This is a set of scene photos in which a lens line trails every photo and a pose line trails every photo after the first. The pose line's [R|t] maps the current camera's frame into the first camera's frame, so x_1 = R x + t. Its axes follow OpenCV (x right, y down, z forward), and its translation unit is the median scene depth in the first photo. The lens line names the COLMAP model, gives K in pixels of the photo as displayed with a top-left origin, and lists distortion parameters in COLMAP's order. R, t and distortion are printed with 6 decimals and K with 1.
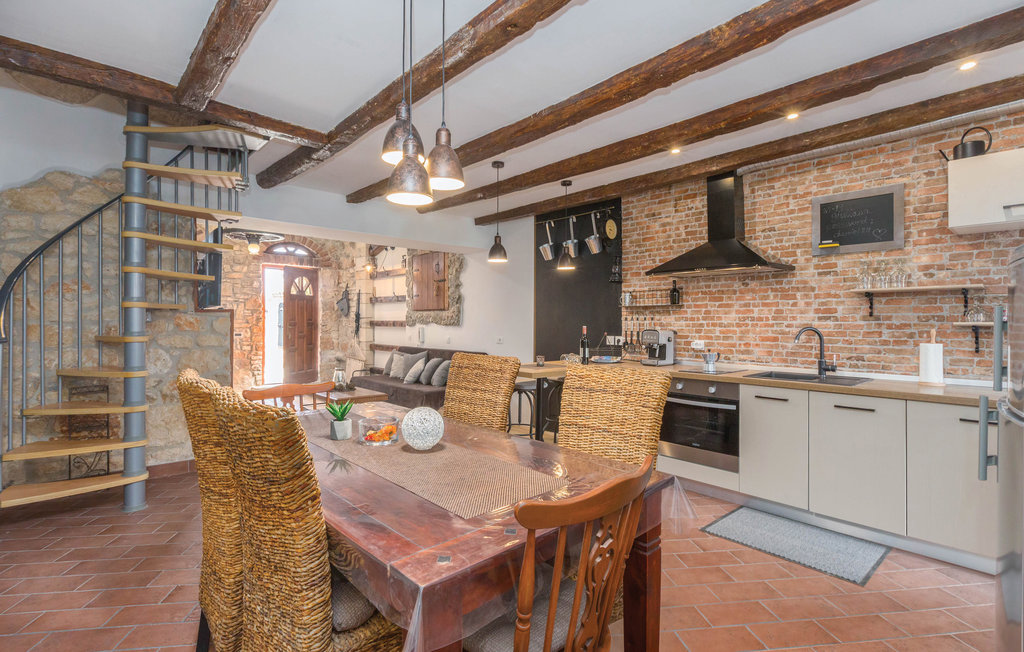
lens RADIAL K [[470.9, 0, 509.8], [0, 470.9, 318.1], [0, 0, 1]] dist [-0.006966, -0.001189]
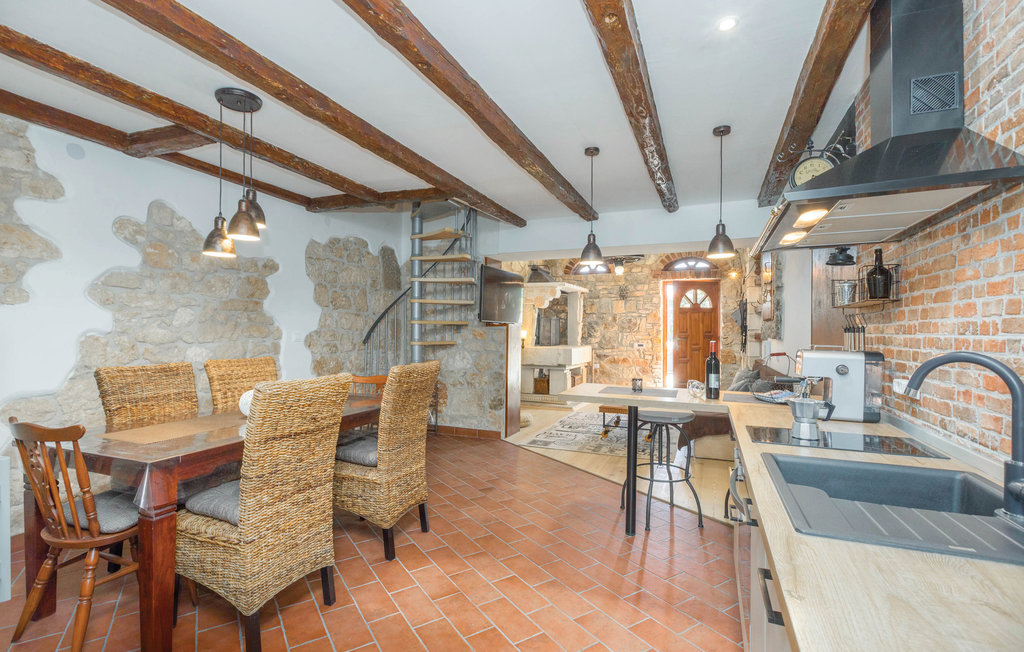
lens RADIAL K [[470.9, 0, 516.1], [0, 470.9, 329.5], [0, 0, 1]] dist [-0.006966, -0.001189]
pose [[0.426317, -0.005128, -0.904559, 0.687558], [0.001677, 0.999987, -0.004879, 0.003746], [0.904572, 0.000563, 0.426320, 0.497622]]
